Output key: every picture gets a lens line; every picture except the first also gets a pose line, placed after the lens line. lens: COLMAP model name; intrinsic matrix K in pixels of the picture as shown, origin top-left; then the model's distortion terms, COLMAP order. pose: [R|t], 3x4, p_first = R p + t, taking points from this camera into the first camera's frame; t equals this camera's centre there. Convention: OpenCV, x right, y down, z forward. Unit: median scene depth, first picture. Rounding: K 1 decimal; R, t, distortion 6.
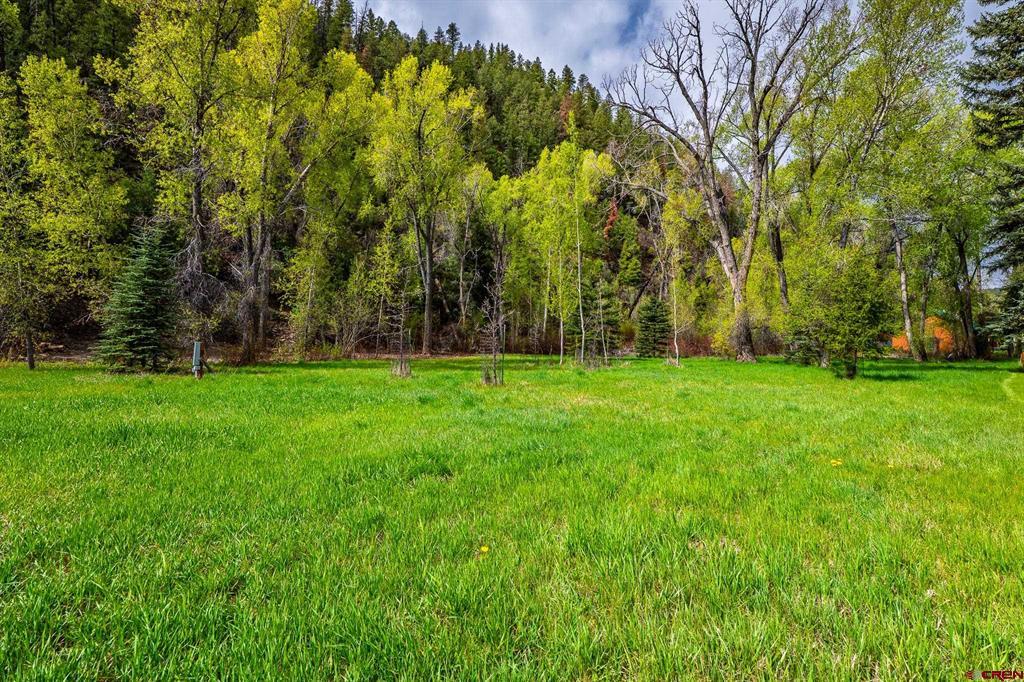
lens RADIAL K [[470.6, 0, 507.8], [0, 470.6, 344.0], [0, 0, 1]] dist [0.005480, -0.003508]
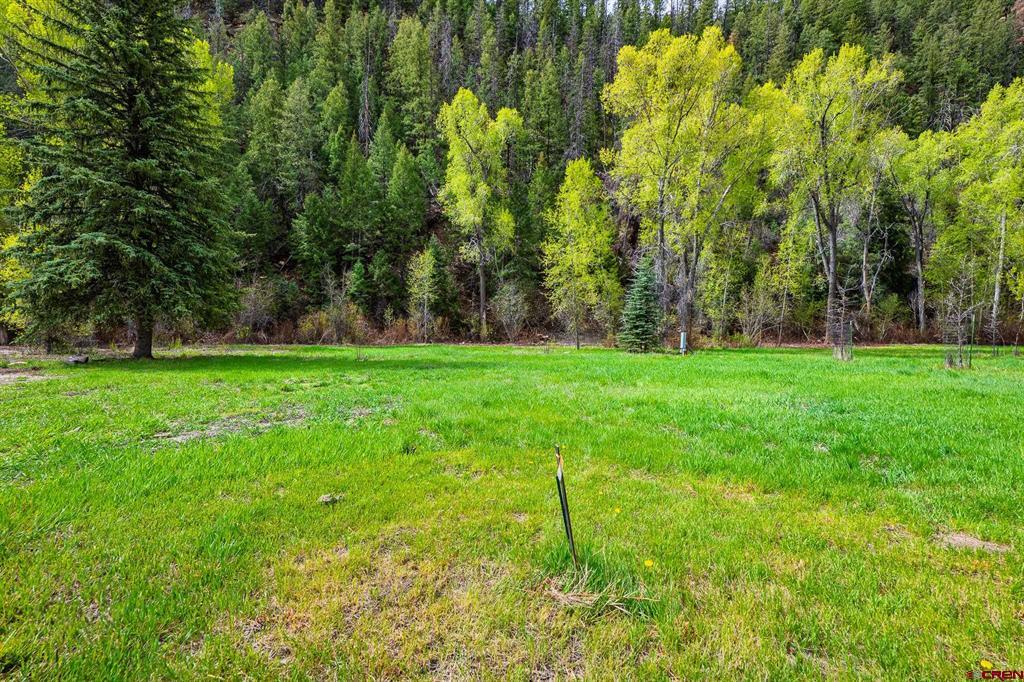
lens RADIAL K [[470.6, 0, 520.7], [0, 470.6, 341.2], [0, 0, 1]] dist [0.005480, -0.003508]
pose [[0.769016, 0.004901, -0.639210, -0.028805], [0.004686, 0.999901, 0.013305, 0.000107], [0.639212, -0.013227, 0.768917, -0.138234]]
